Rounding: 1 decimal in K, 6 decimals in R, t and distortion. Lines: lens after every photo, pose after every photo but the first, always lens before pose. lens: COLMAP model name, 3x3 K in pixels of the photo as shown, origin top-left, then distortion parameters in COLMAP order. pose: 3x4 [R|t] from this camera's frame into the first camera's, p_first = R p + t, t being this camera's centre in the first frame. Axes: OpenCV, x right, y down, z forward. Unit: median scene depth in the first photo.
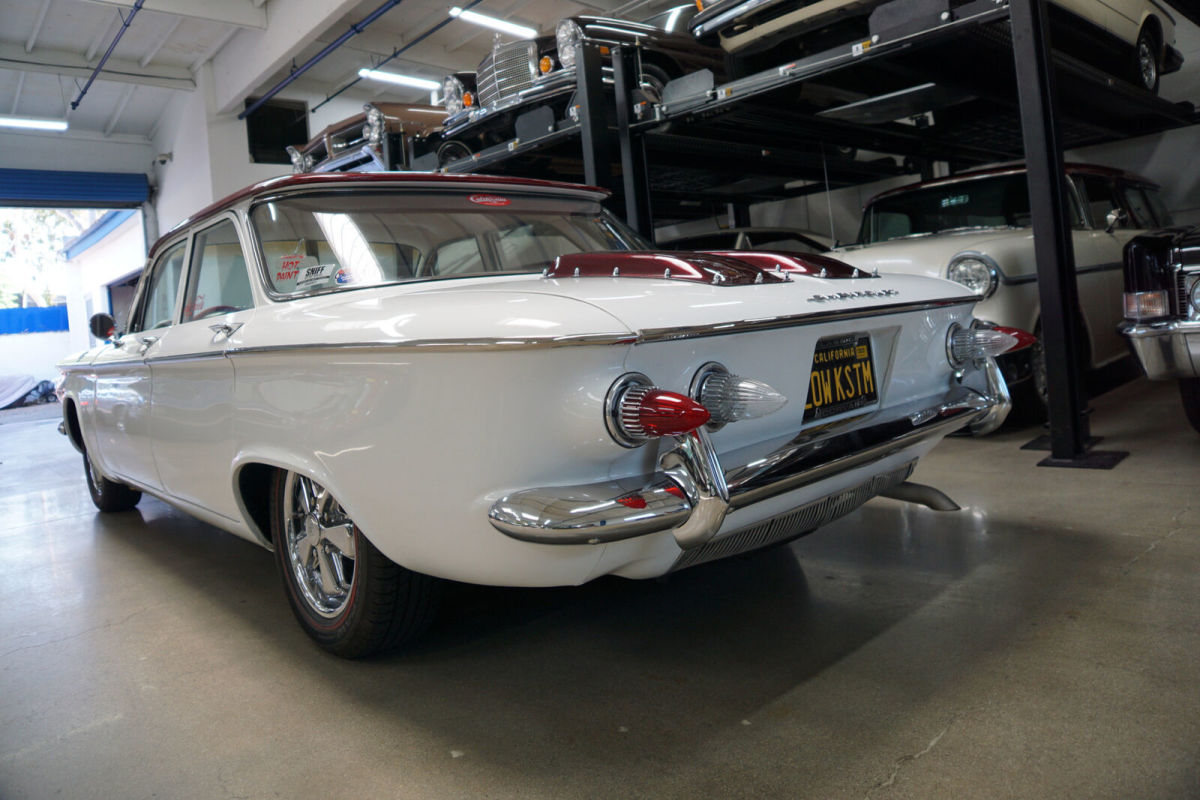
lens RADIAL K [[822.7, 0, 605.4], [0, 822.7, 322.7], [0, 0, 1]] dist [-0.130111, 0.084053]
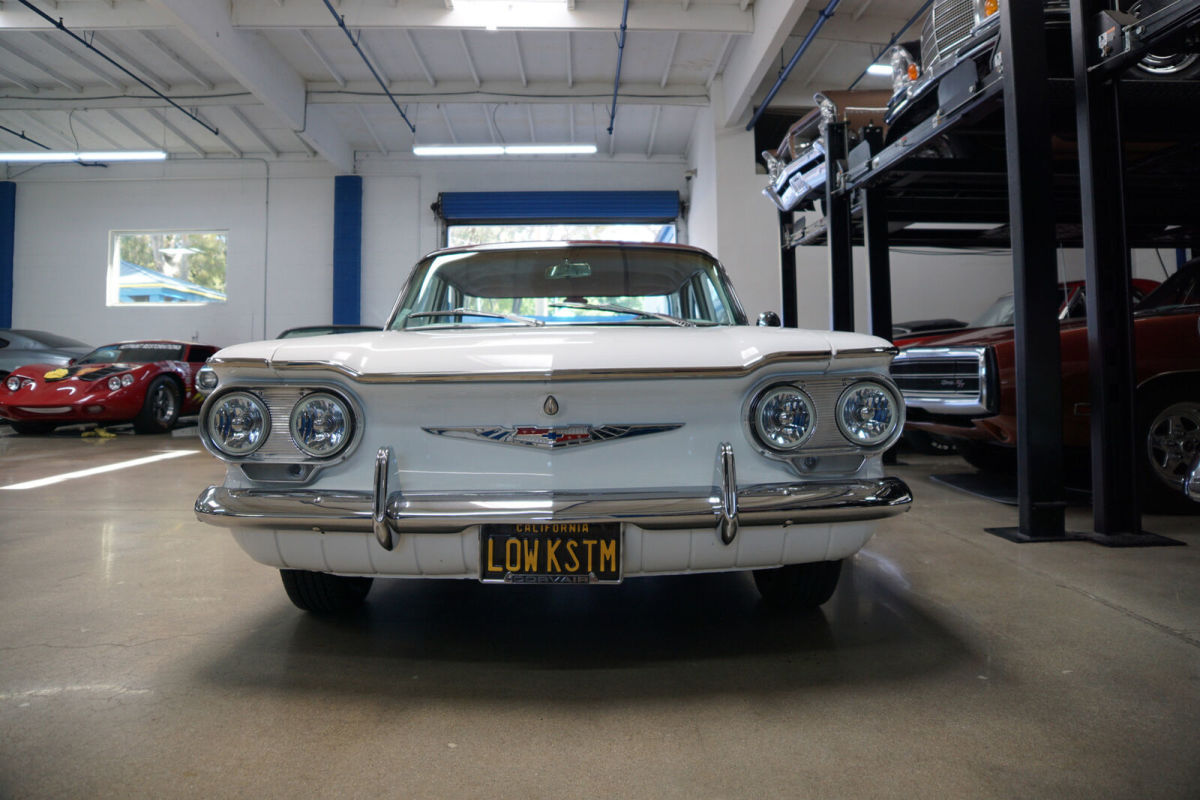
lens RADIAL K [[822.7, 0, 599.5], [0, 822.7, 329.7], [0, 0, 1]] dist [-0.130111, 0.084053]
pose [[0.753890, 0.055309, -0.654668, 0.080415], [-0.066078, 0.997781, 0.008204, -0.005998], [0.653669, 0.037075, 0.755872, 0.138589]]
